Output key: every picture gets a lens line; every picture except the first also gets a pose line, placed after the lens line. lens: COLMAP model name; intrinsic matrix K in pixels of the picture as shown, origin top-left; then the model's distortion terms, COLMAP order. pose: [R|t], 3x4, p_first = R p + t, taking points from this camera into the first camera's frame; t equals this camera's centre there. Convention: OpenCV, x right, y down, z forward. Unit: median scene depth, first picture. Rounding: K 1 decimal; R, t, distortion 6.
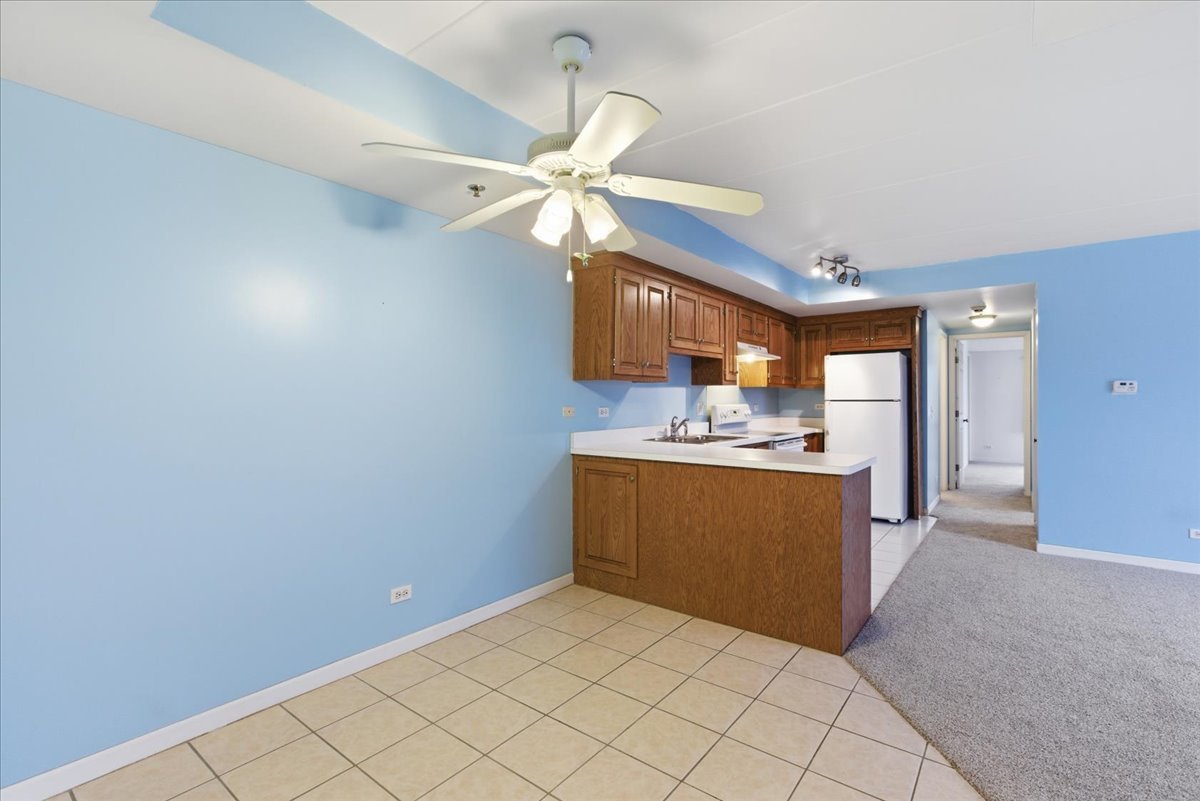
lens RADIAL K [[538.1, 0, 602.9], [0, 538.1, 401.8], [0, 0, 1]] dist [-0.014454, 0.008420]
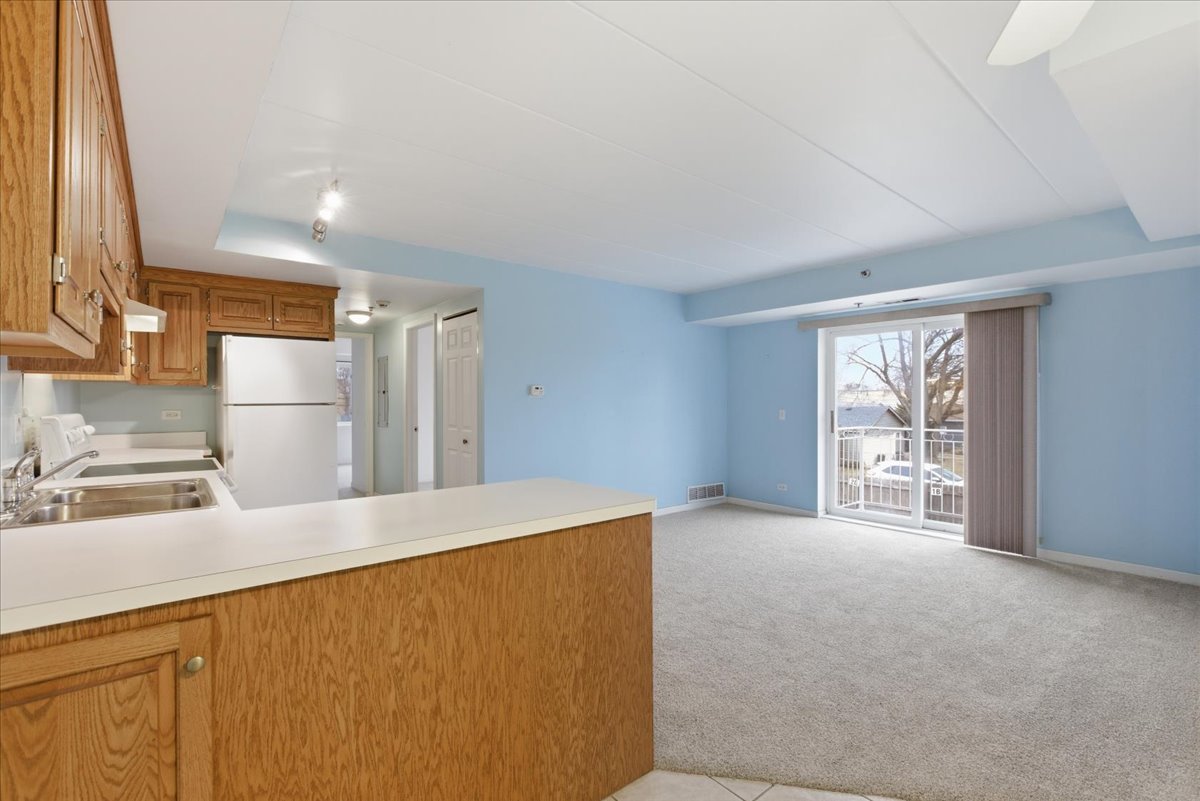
lens RADIAL K [[538.1, 0, 602.9], [0, 538.1, 401.8], [0, 0, 1]] dist [-0.014454, 0.008420]
pose [[0.224279, -0.005391, 0.974510, -0.200656], [0.009661, 0.999948, 0.003308, -0.006816], [-0.974477, 0.008673, 0.224319, 0.728910]]
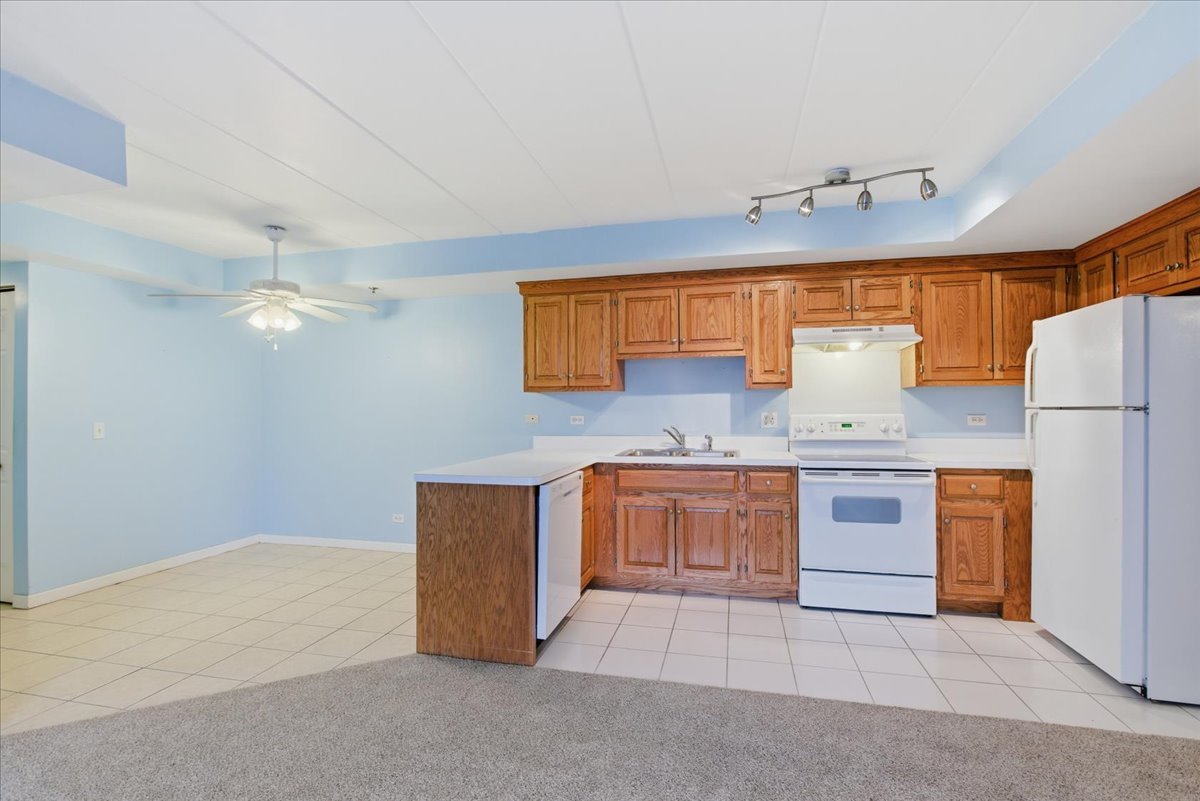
lens RADIAL K [[538.1, 0, 602.9], [0, 538.1, 401.8], [0, 0, 1]] dist [-0.014454, 0.008420]
pose [[0.413689, -0.012164, -0.910337, 1.265005], [-0.000253, 0.999909, -0.013476, -0.003574], [0.910418, 0.005805, 0.413649, 0.726250]]
